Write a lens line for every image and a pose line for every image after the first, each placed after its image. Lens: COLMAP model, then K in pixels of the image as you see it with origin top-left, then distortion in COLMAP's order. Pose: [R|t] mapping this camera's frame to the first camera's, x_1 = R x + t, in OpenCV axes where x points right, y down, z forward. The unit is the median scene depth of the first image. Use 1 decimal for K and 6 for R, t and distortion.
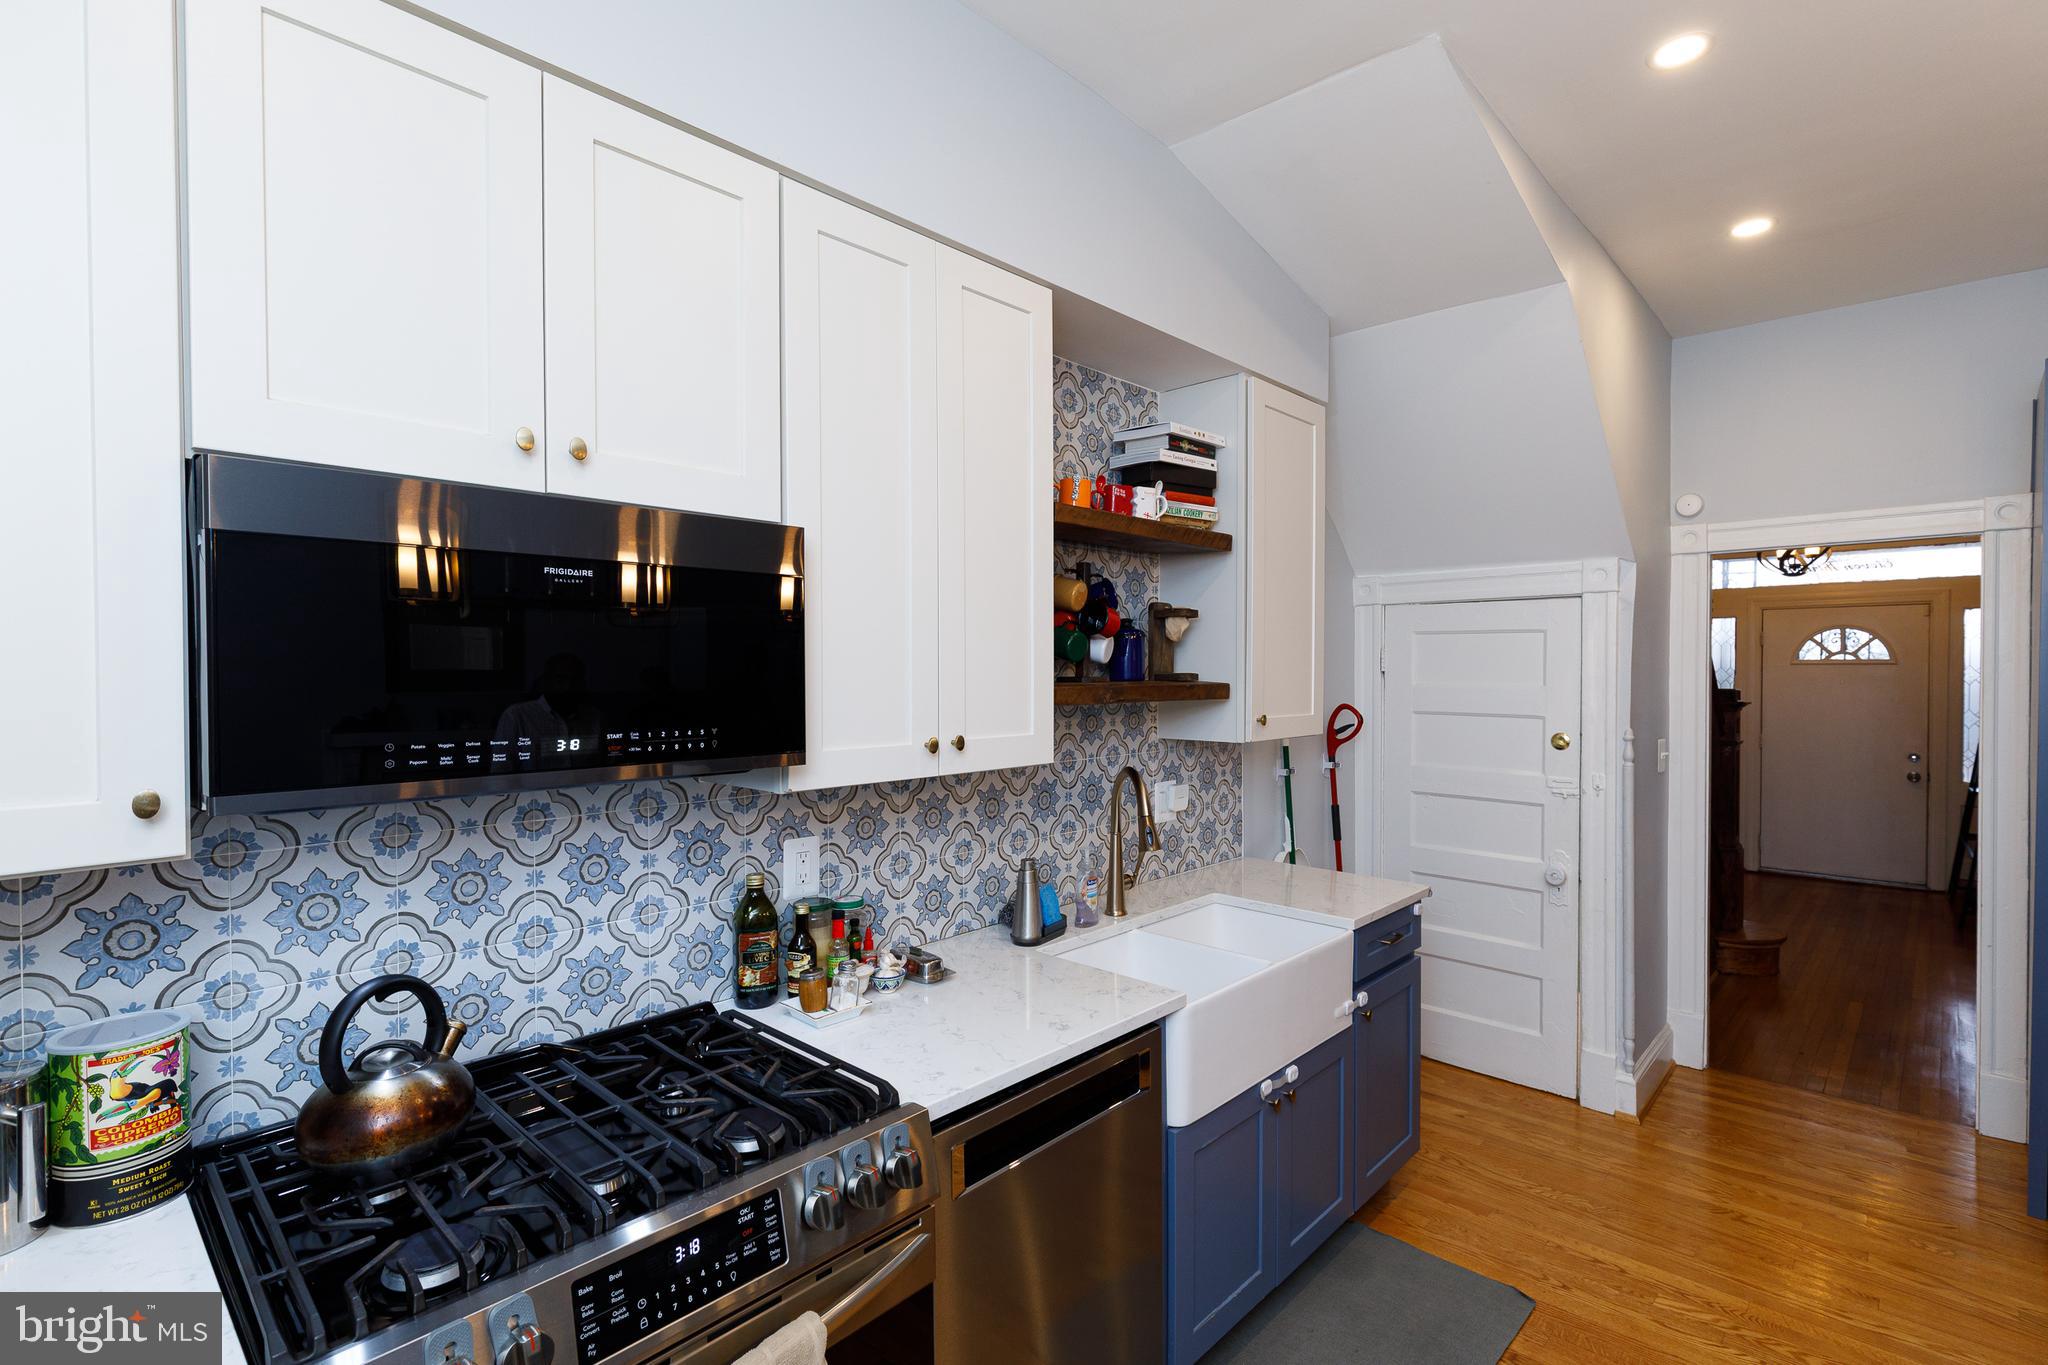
lens RADIAL K [[957.4, 0, 1018.2], [0, 957.4, 678.5], [0, 0, 1]] dist [0.002314, 0.000225]
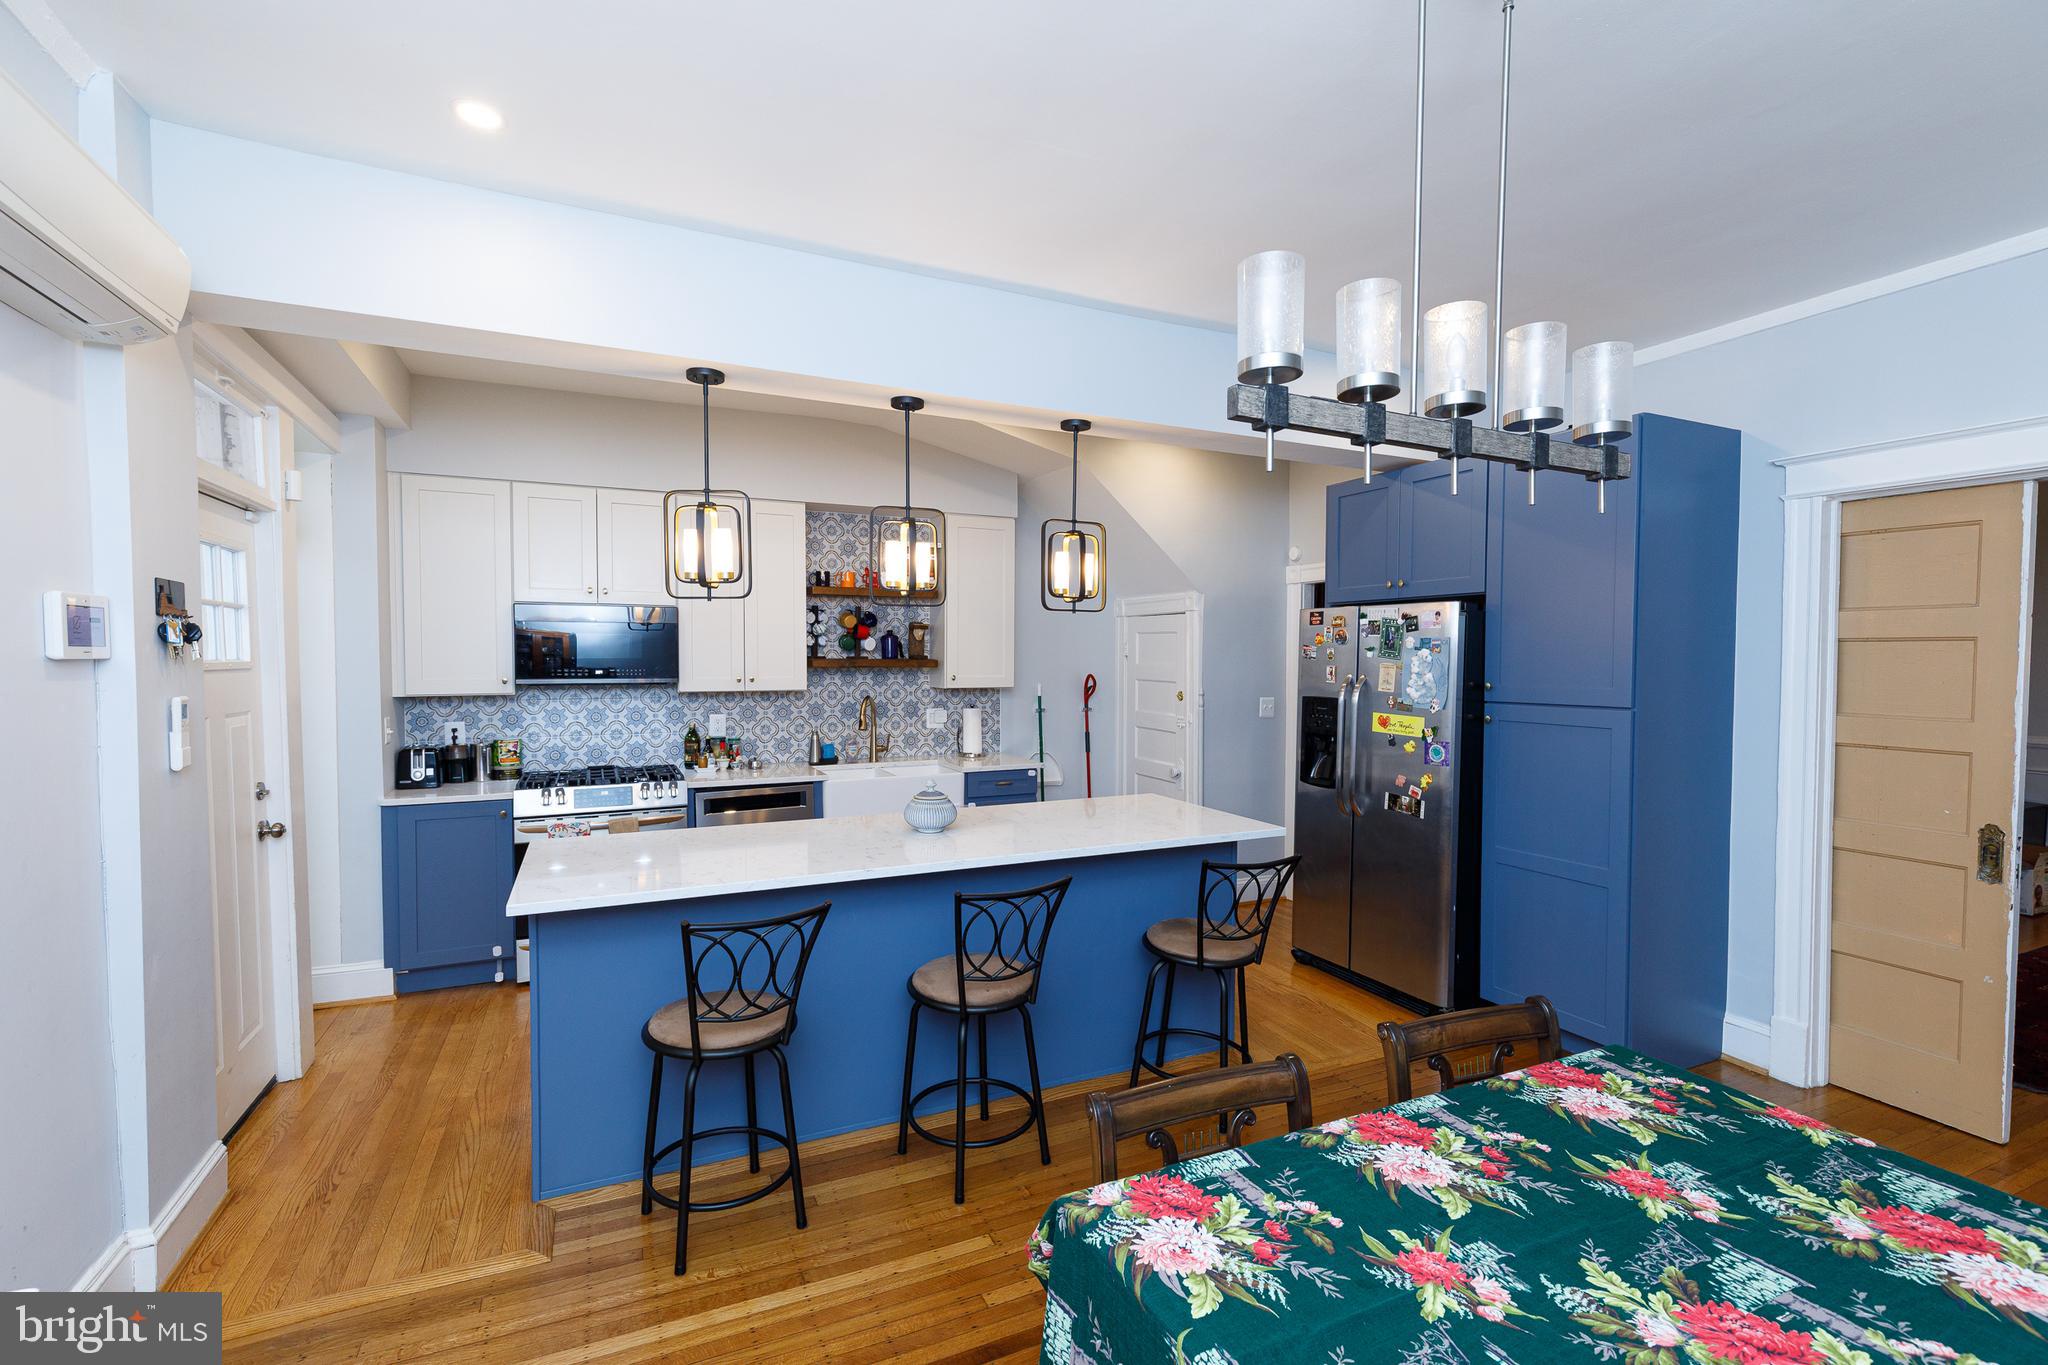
lens RADIAL K [[918.5, 0, 1024.0], [0, 918.5, 682.5], [0, 0, 1]] dist [0.002980, -0.000303]
pose [[0.930666, 0.015624, -0.365536, 1.611964], [-0.007878, 0.999712, 0.022672, 0.008837], [0.365785, -0.018220, 0.930521, -1.170743]]
